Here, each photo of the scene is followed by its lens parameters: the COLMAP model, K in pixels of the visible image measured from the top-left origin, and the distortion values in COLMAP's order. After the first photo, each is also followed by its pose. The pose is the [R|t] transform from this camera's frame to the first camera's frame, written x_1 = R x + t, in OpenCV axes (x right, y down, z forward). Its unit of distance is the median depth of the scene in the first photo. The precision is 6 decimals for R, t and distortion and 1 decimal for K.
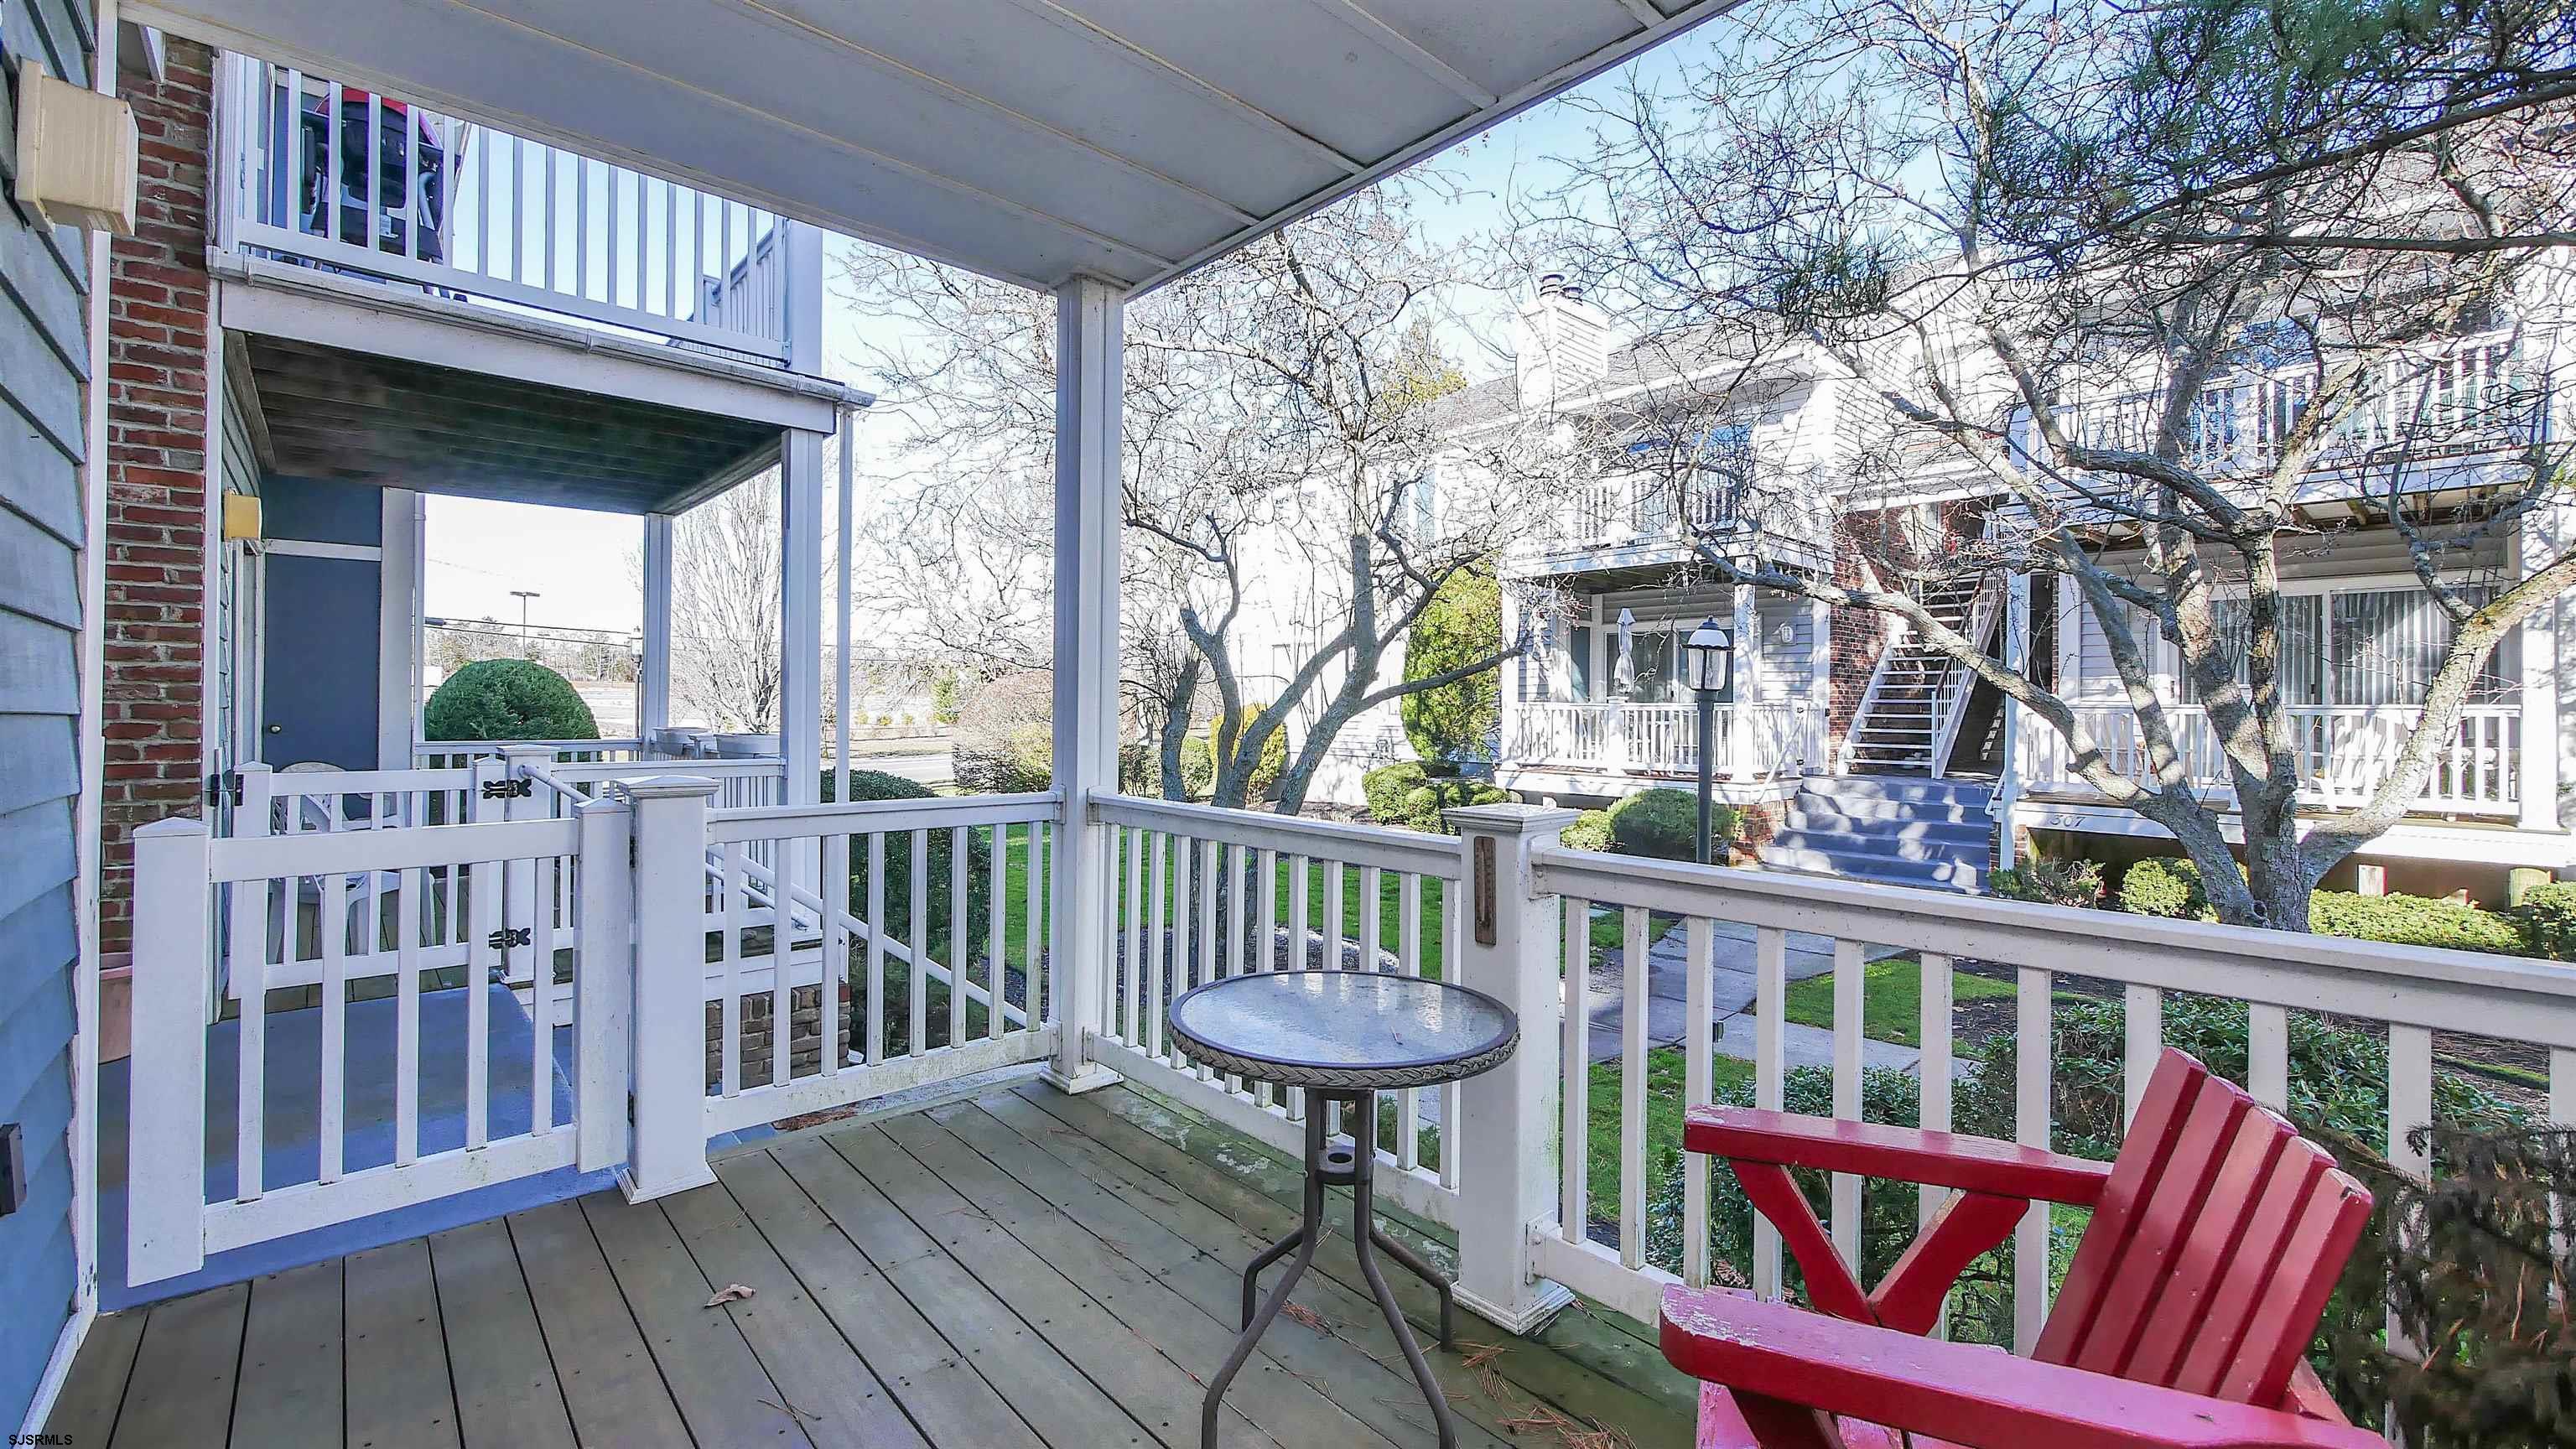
lens RADIAL K [[1060.3, 0, 1288.2], [0, 1060.3, 704.9], [0, 0, 1]] dist [-0.006251, 0.000726]
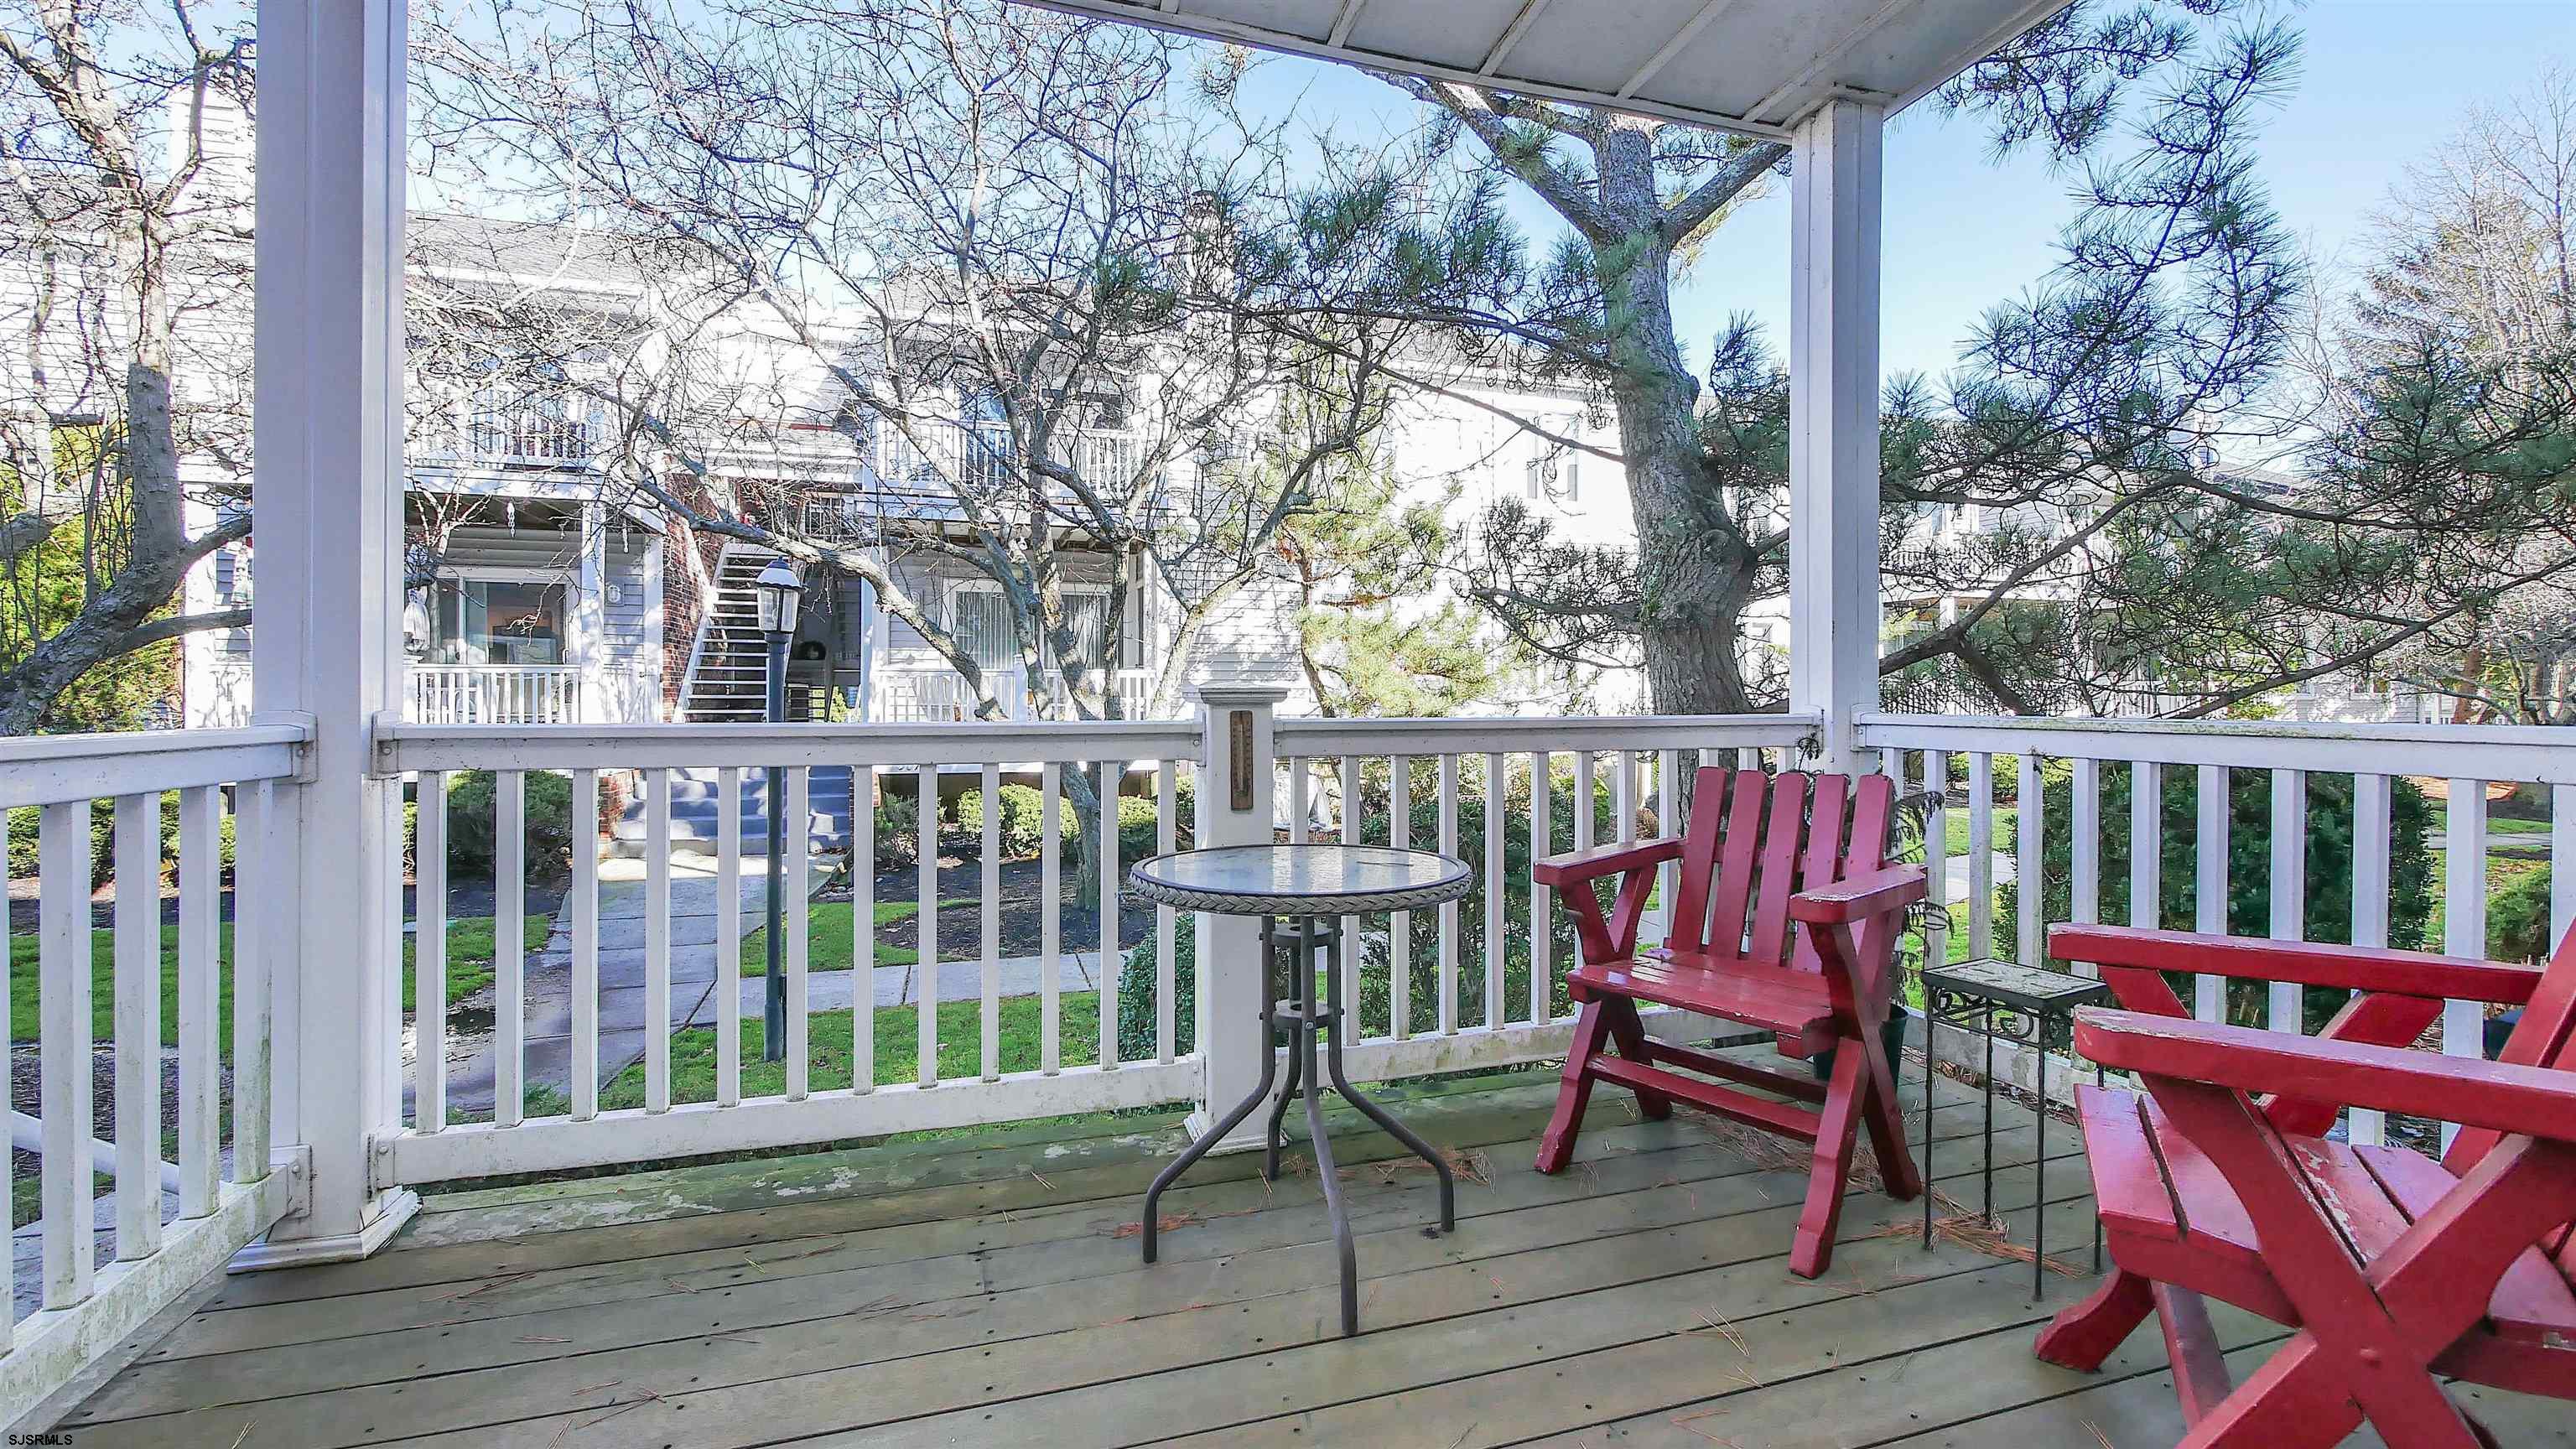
lens RADIAL K [[1060.3, 0, 1288.2], [0, 1060.3, 704.9], [0, 0, 1]] dist [-0.006251, 0.000726]
pose [[0.416688, -0.011163, 0.908981, -0.534767], [-0.002641, 0.999906, 0.013490, 0.072357], [-0.909046, -0.008022, 0.416619, 0.350531]]
